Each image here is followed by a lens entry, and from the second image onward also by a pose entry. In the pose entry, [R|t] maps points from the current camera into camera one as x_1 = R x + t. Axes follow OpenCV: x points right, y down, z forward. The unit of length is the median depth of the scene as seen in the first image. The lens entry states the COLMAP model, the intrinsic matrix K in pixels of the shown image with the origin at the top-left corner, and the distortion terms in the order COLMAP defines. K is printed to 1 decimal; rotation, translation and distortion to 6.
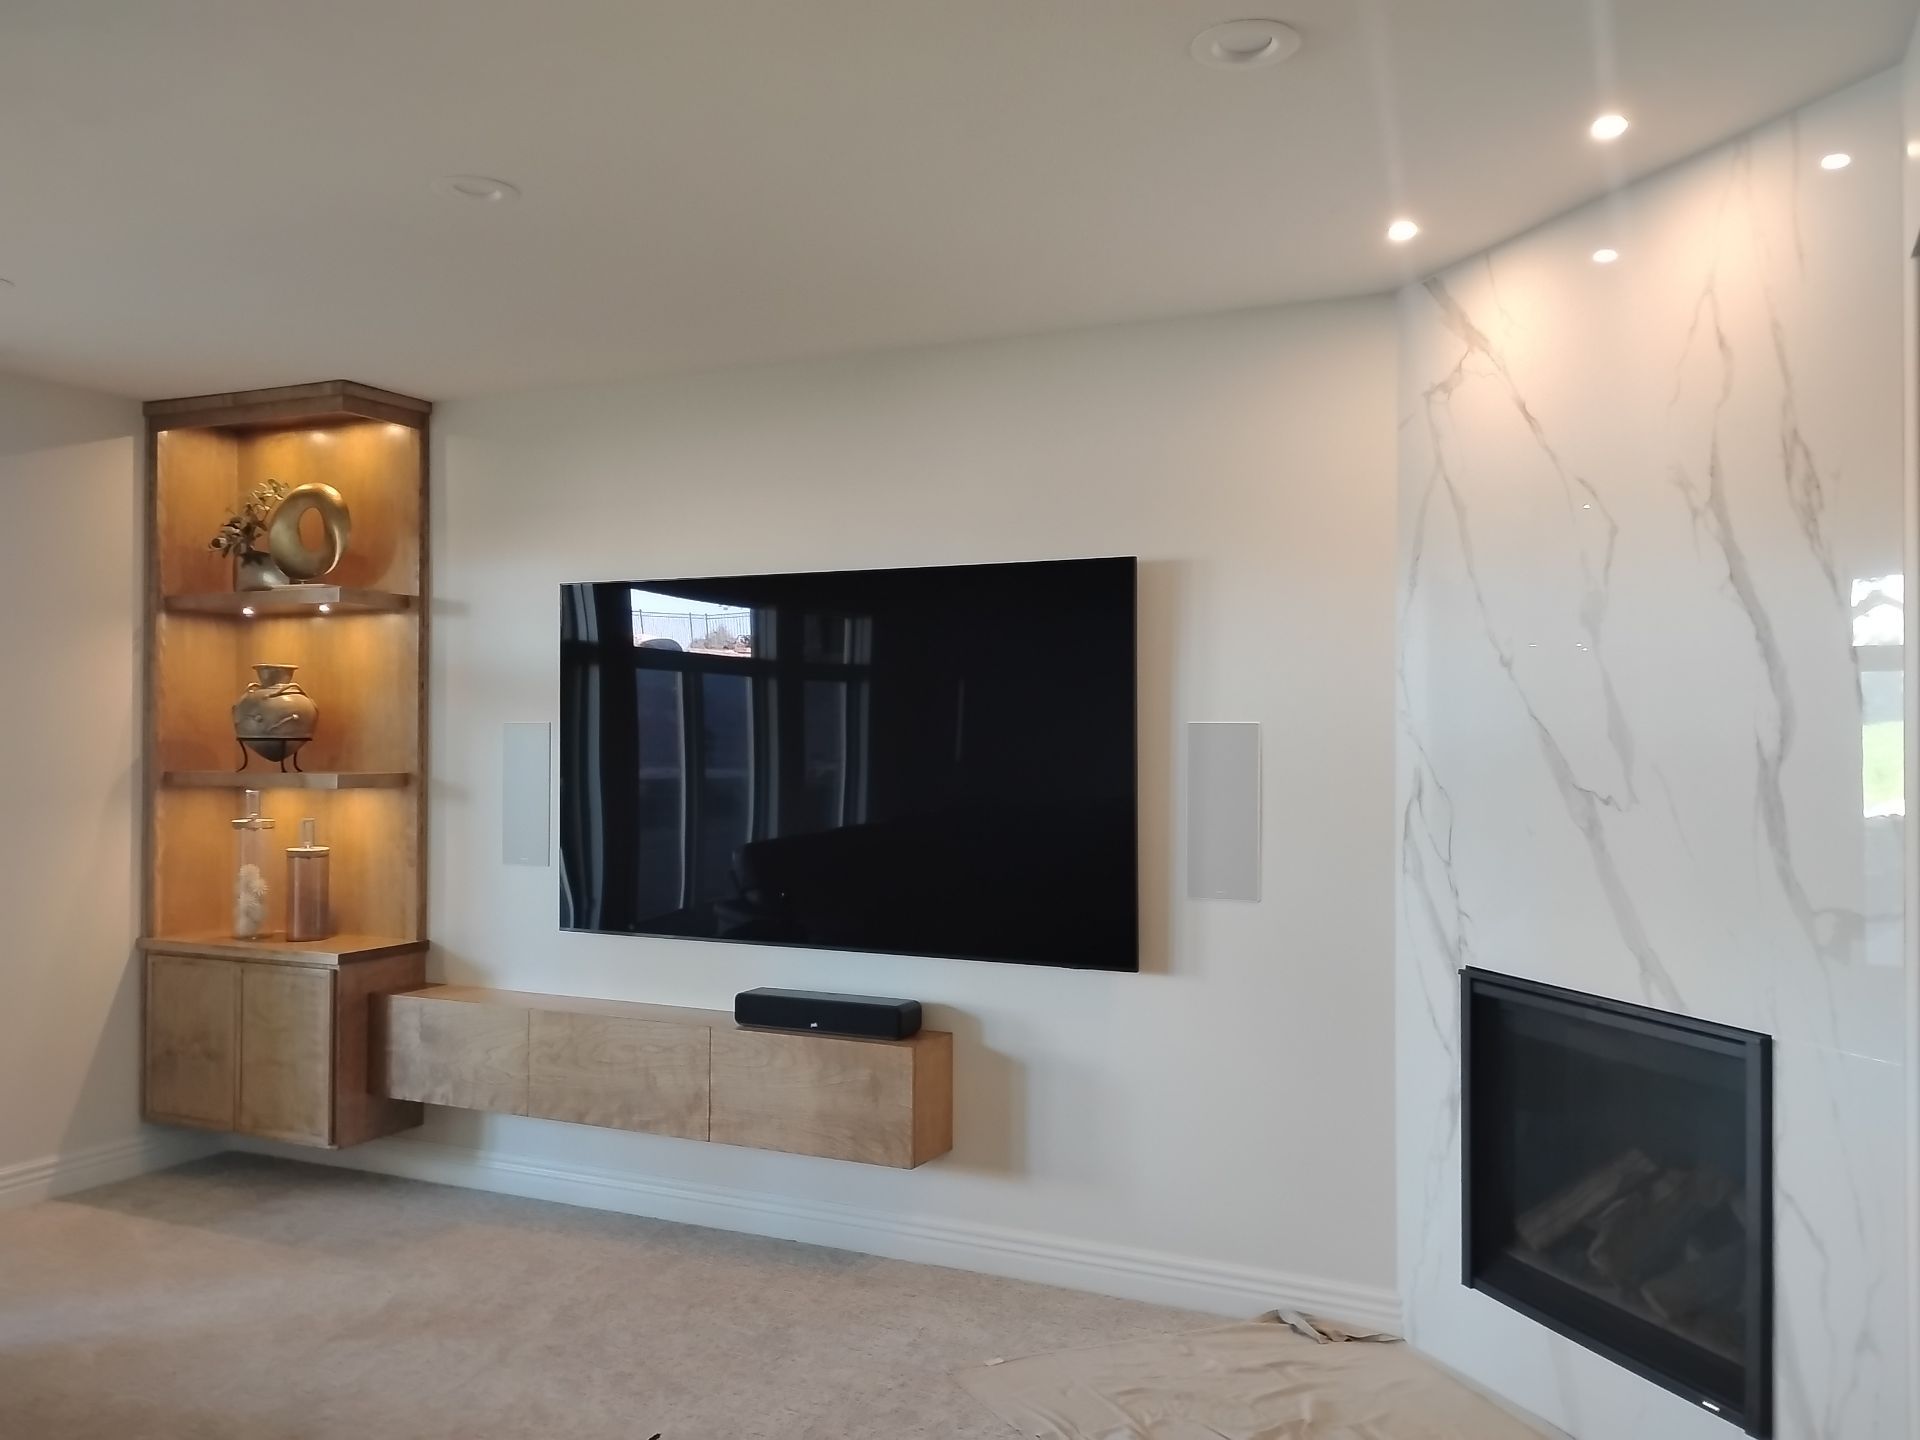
lens RADIAL K [[1593.3, 0, 967.3], [0, 1593.3, 722.9], [0, 0, 1]] dist [0.062853, -0.053437]
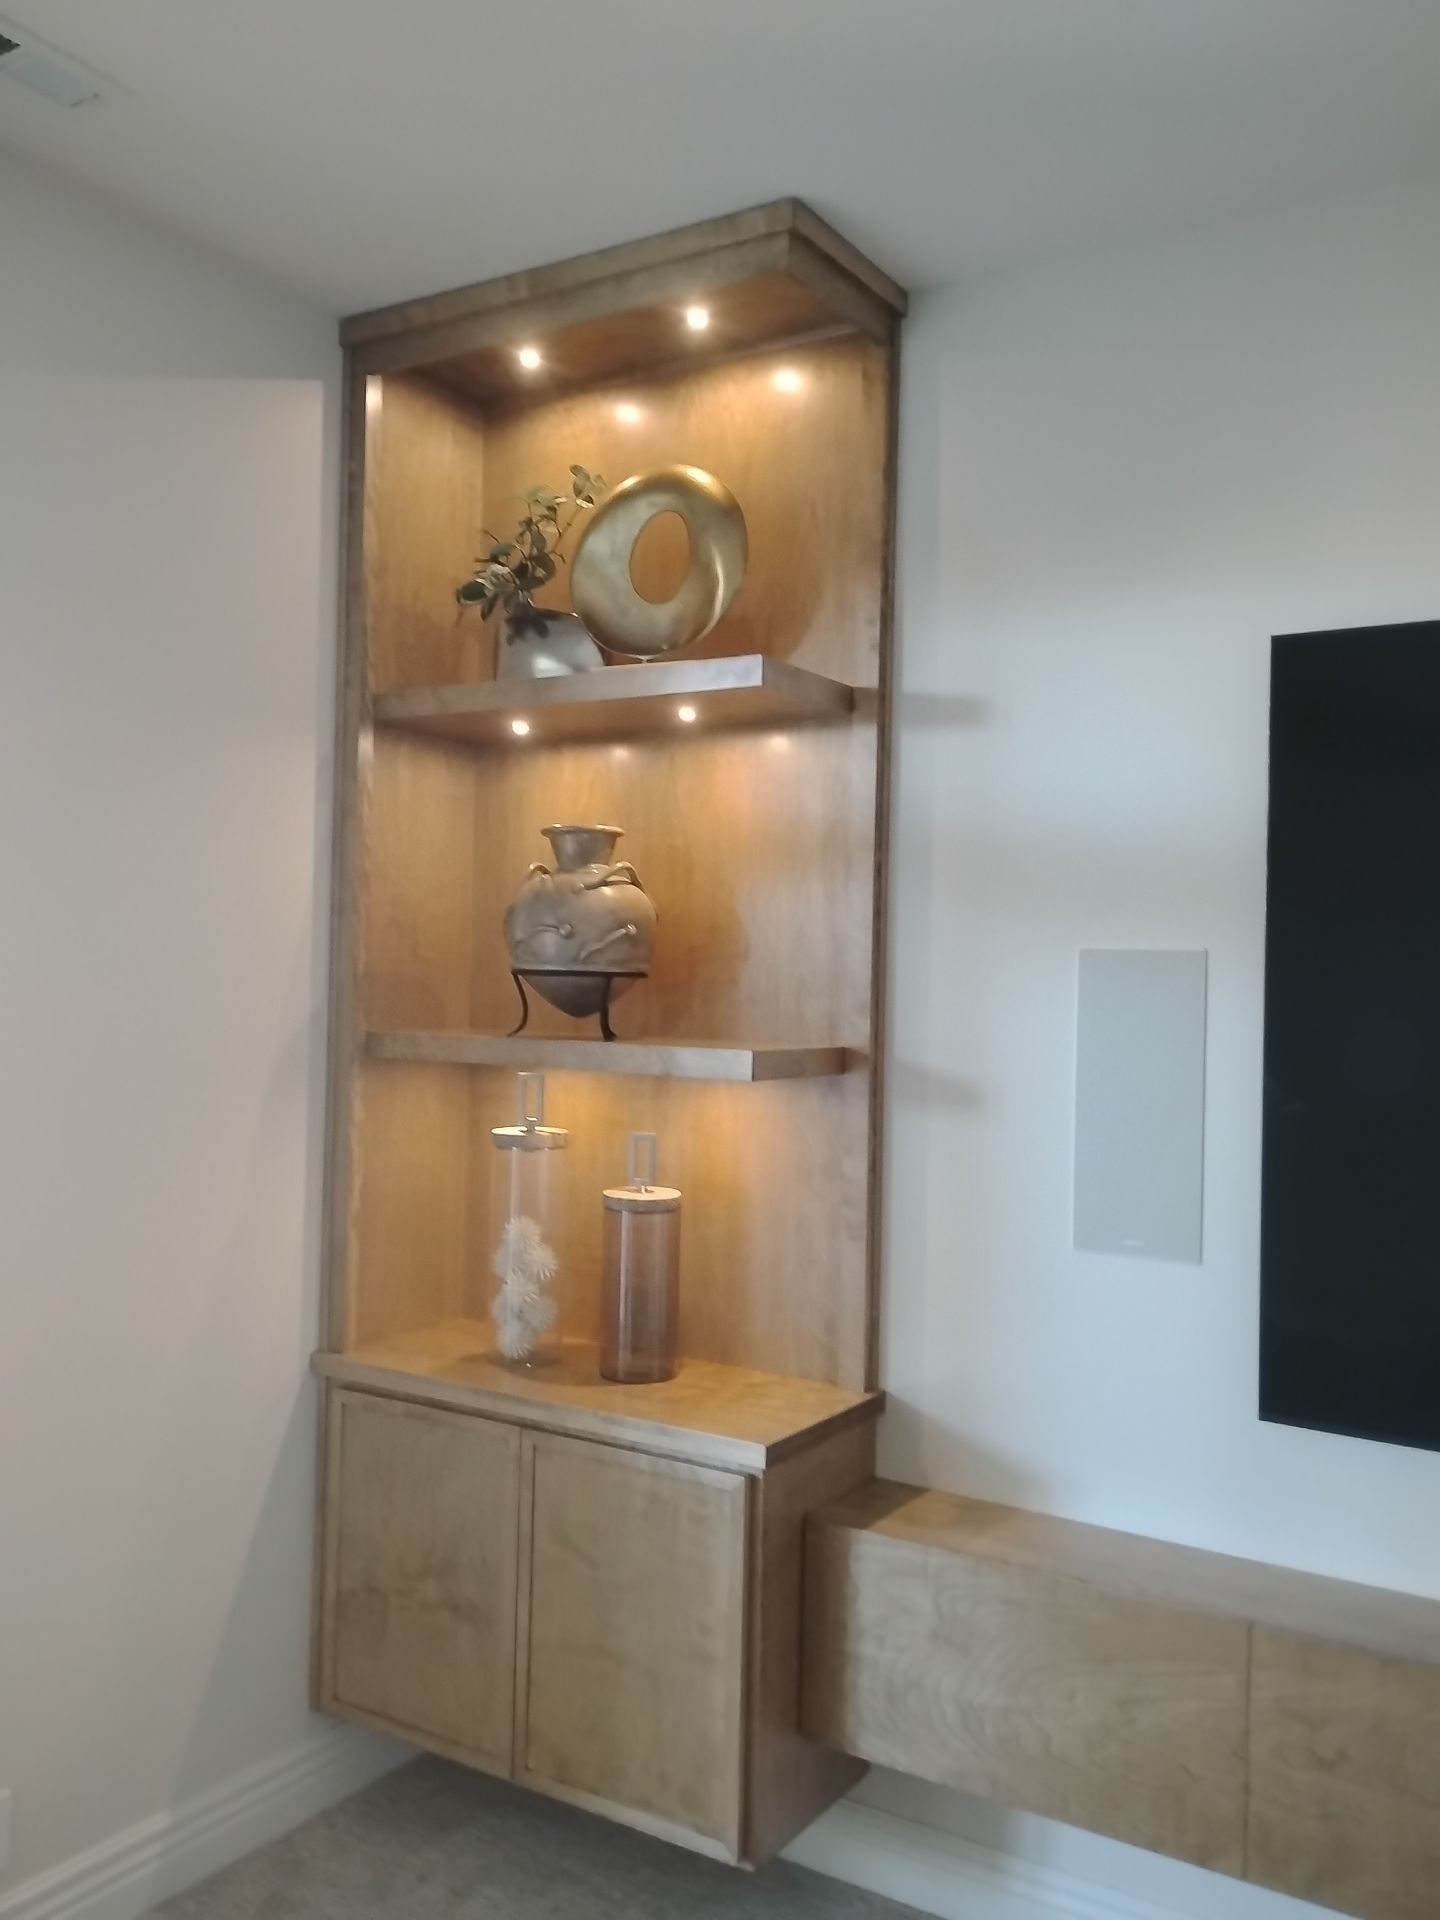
lens RADIAL K [[1593.3, 0, 725.8], [0, 1593.3, 961.4], [0, 0, 1]] dist [0.062853, -0.053437]
pose [[0.994105, 0.018493, -0.106834, -0.334775], [-0.019008, 0.999812, -0.003796, 0.007328], [0.106743, 0.005805, 0.994270, 0.510480]]
